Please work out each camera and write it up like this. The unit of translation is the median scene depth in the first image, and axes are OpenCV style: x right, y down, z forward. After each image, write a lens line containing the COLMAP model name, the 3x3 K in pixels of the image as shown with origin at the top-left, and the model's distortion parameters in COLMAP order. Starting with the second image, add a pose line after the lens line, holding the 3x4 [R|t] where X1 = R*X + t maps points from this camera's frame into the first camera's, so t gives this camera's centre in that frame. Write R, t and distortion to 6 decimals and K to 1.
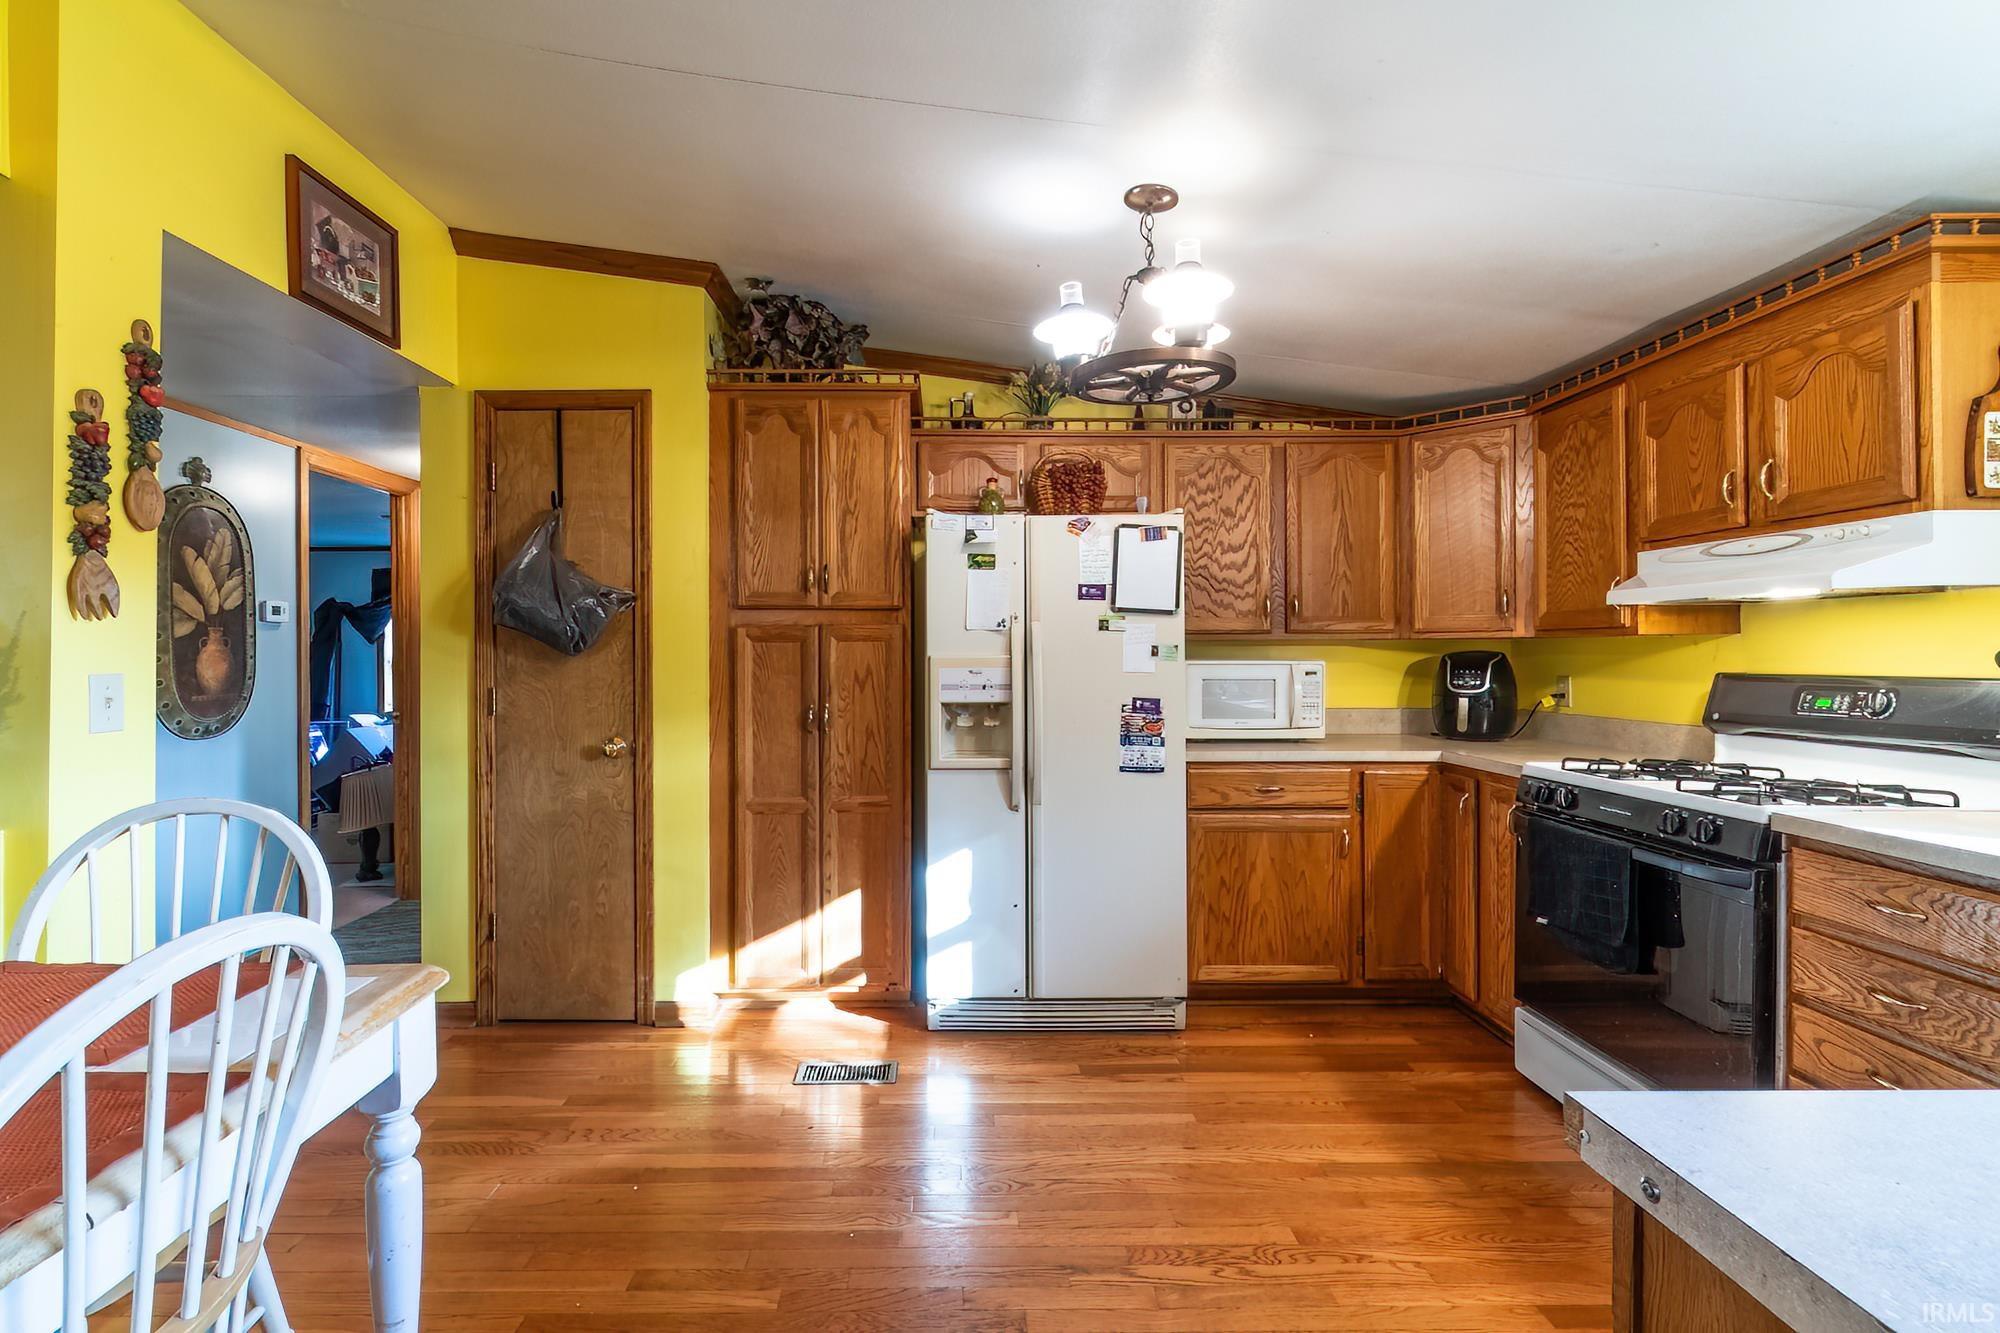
lens RADIAL K [[874.2, 0, 965.0], [0, 874.2, 652.5], [0, 0, 1]] dist [0.000579, 0.000076]
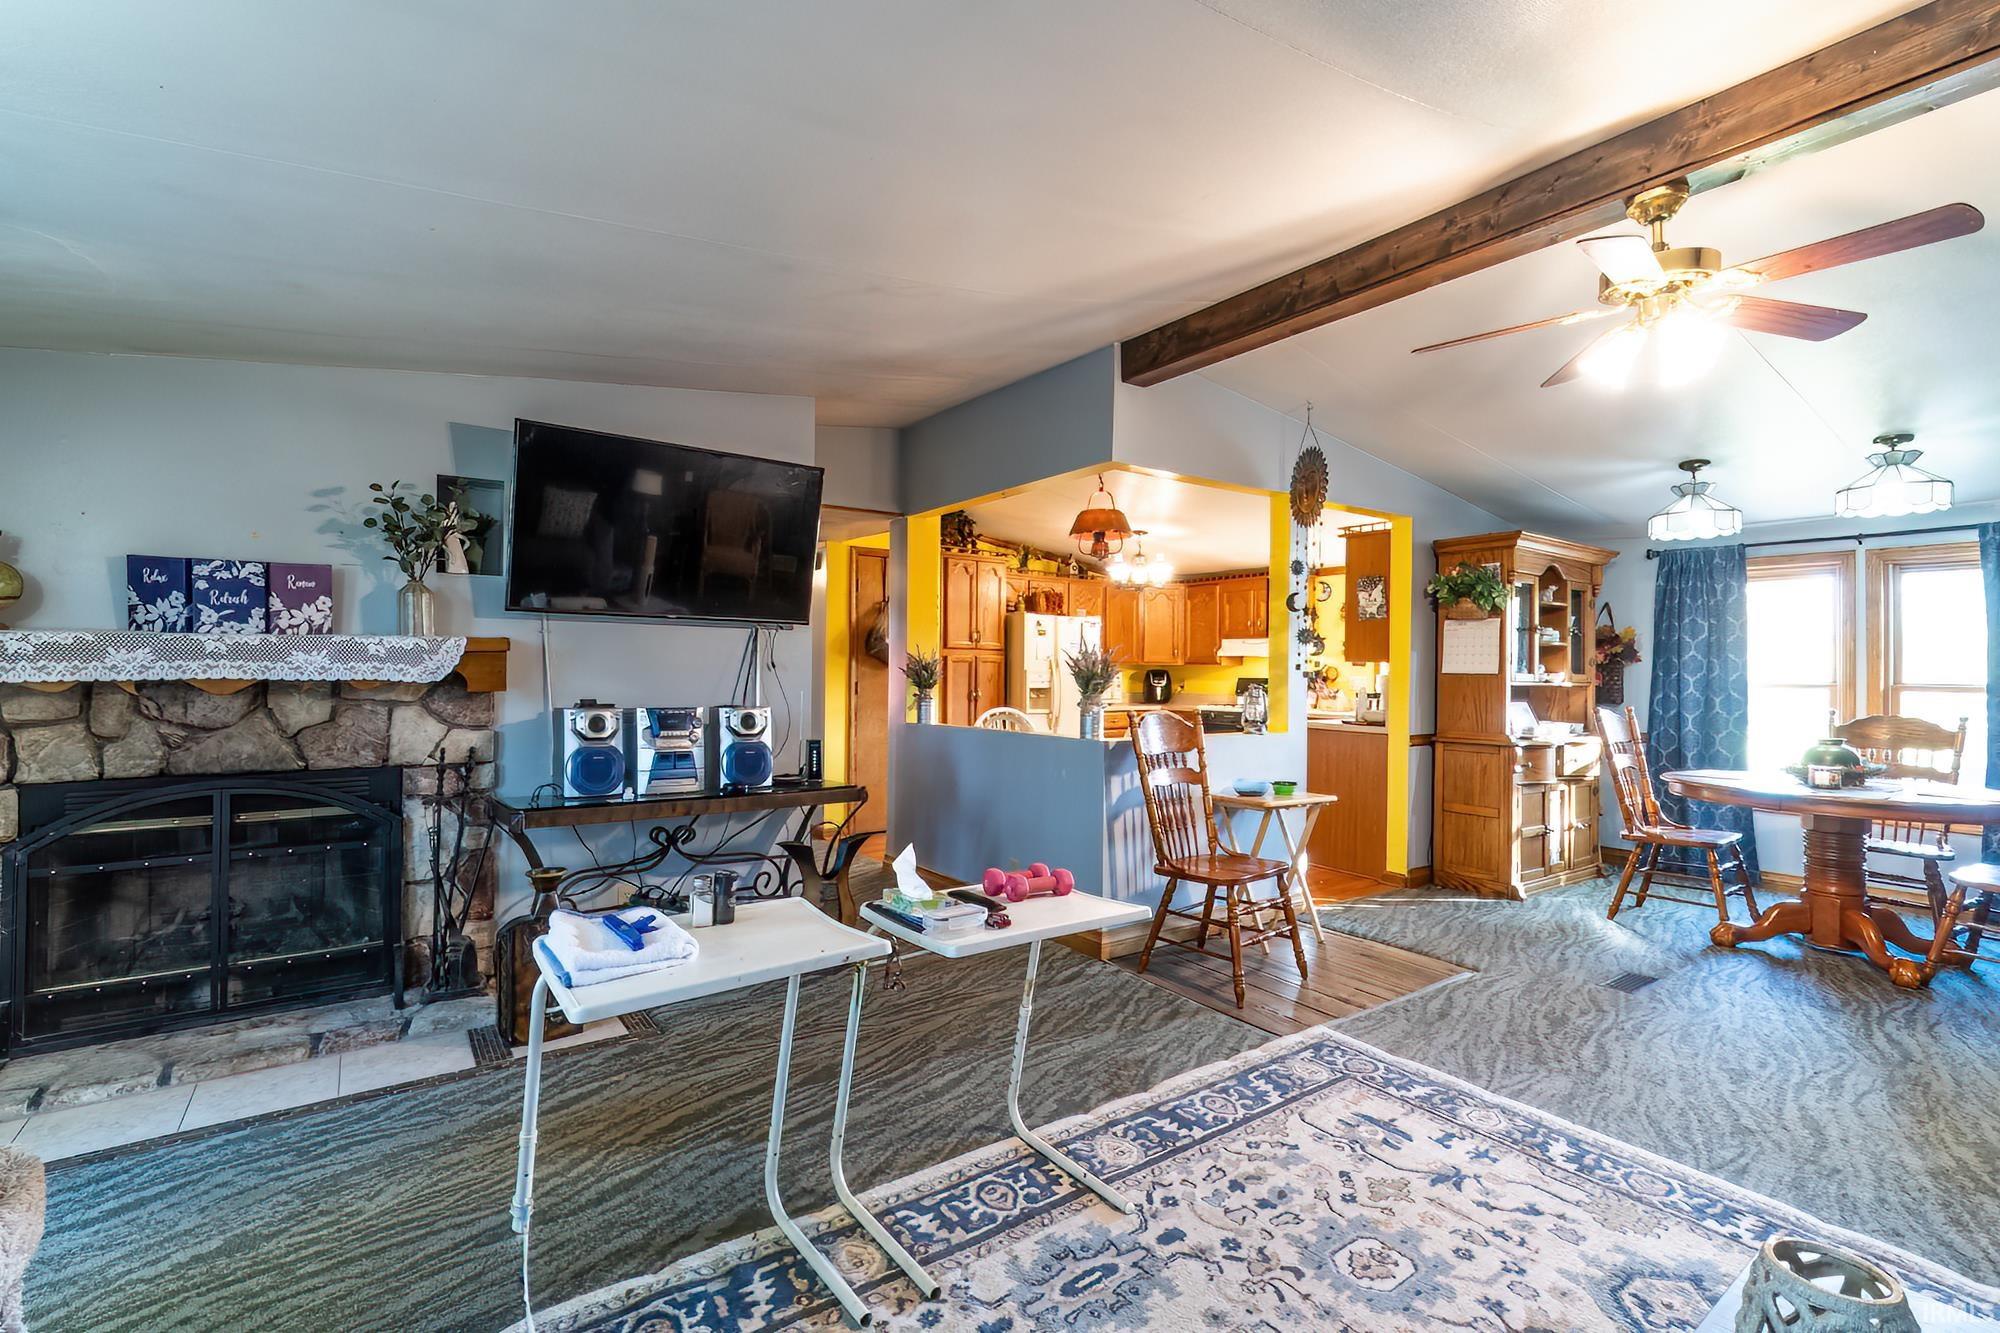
lens RADIAL K [[867.7, 0, 984.7], [0, 867.7, 662.0], [0, 0, 1]] dist [-0.002564, -0.000375]
pose [[0.829651, 0.015649, 0.558063, -1.541590], [-0.013159, 0.999878, -0.008474, 0.004821], [-0.558127, -0.000313, 0.829756, -1.022649]]
